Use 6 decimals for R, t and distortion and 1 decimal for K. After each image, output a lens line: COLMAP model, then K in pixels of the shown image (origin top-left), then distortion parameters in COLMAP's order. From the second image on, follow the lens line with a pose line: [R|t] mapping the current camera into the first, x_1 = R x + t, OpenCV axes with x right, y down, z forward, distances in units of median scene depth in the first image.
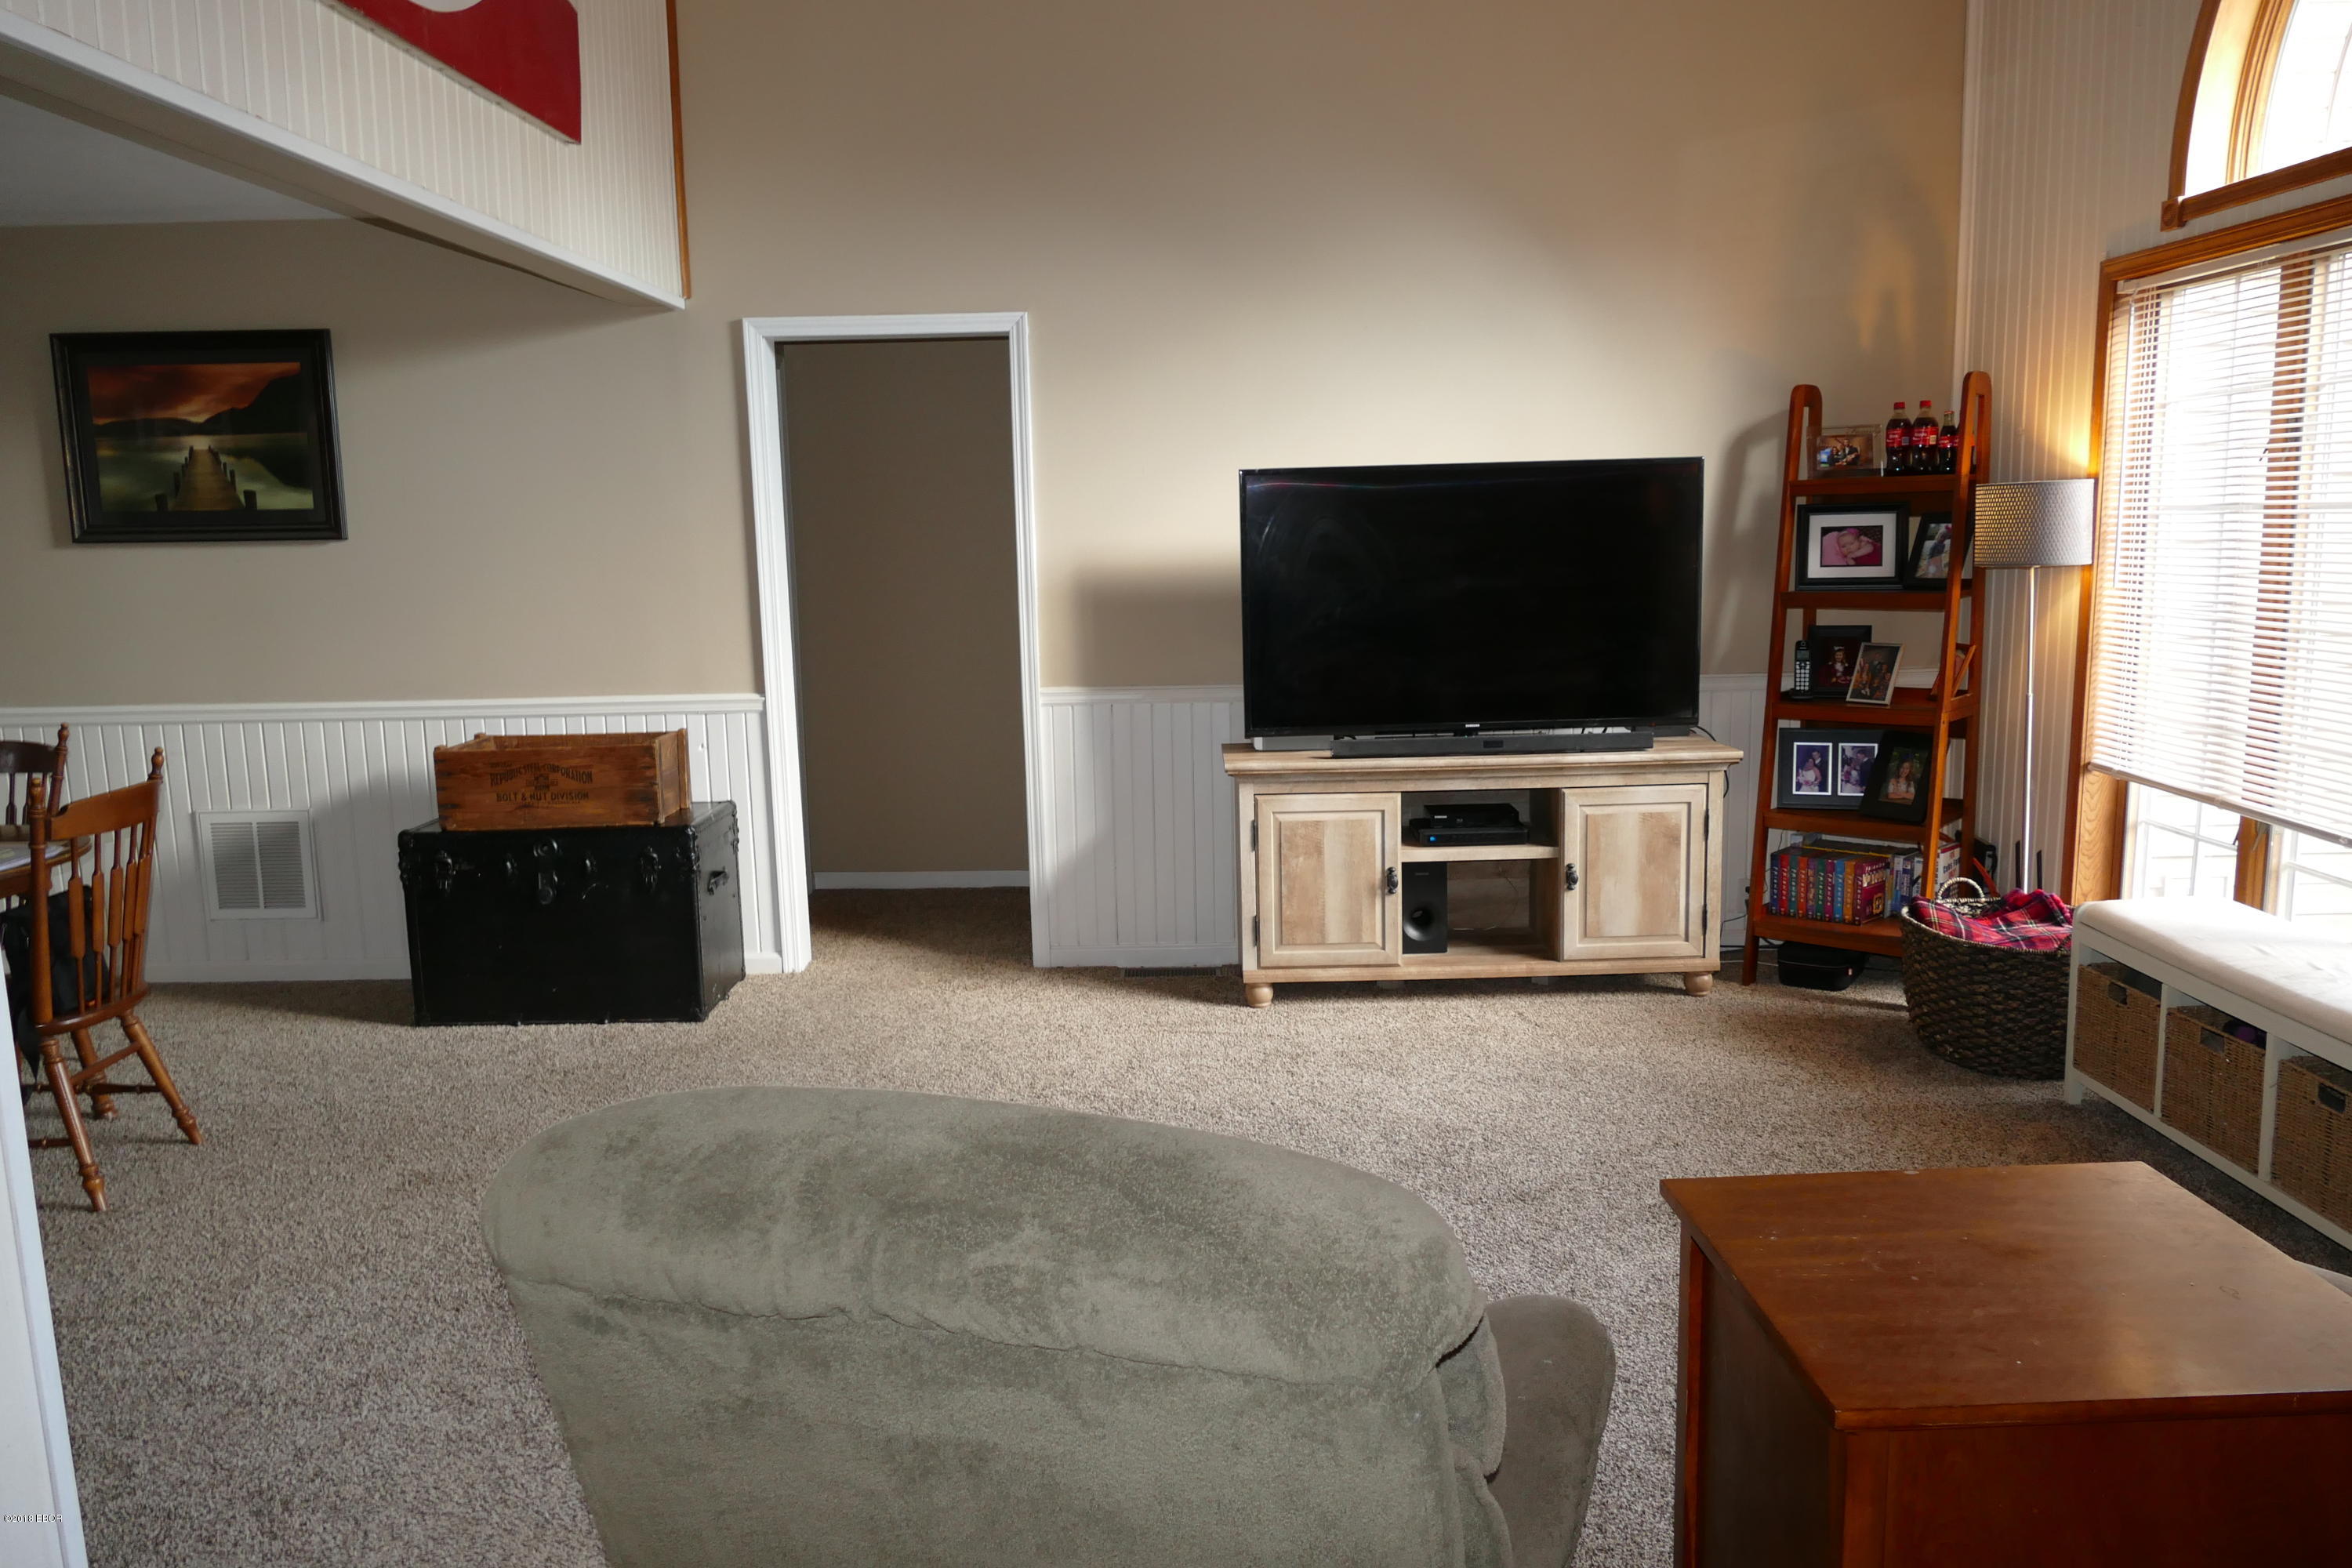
lens RADIAL K [[1690.7, 0, 1184.8], [0, 1690.7, 772.1], [0, 0, 1]] dist [0.002254, -0.000605]
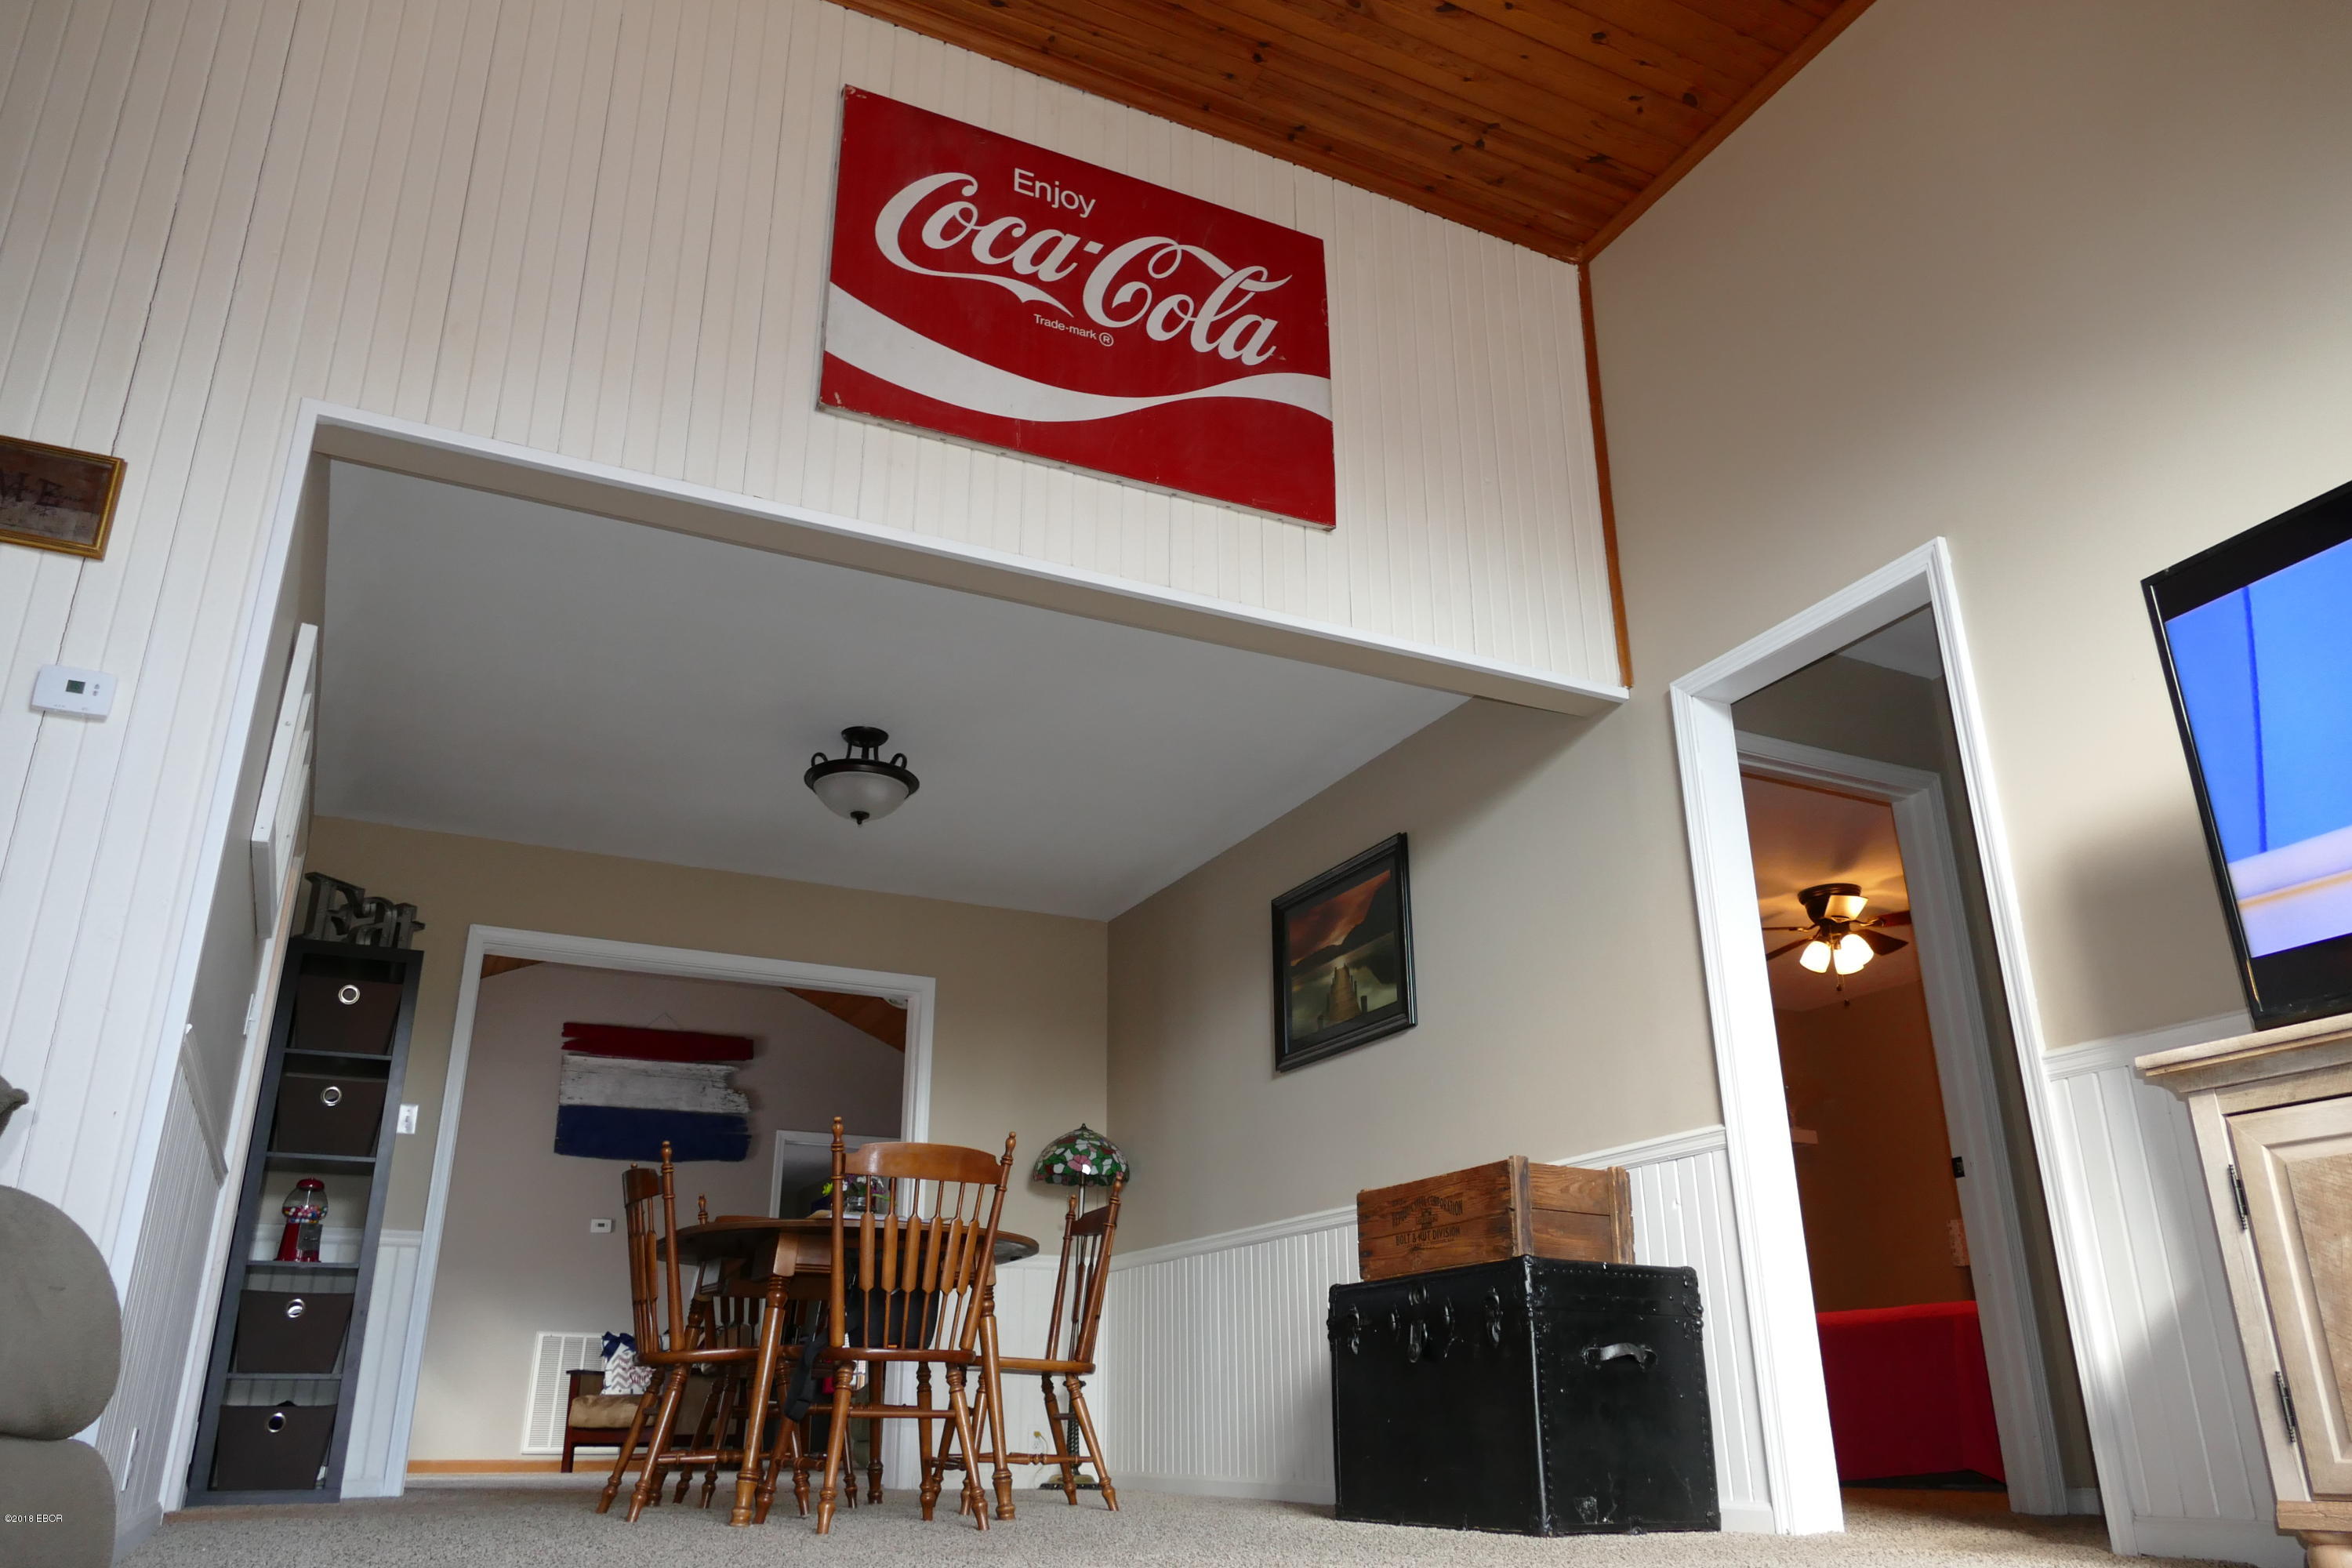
lens RADIAL K [[1702.6, 0, 1176.0], [0, 1702.6, 784.0], [0, 0, 1]] dist [-0.000905, 0.002736]
pose [[0.437846, -0.309415, -0.844129, 0.363061], [-0.137715, 0.904749, -0.403068, 0.171229], [0.888440, 0.292731, 0.353530, 0.504780]]
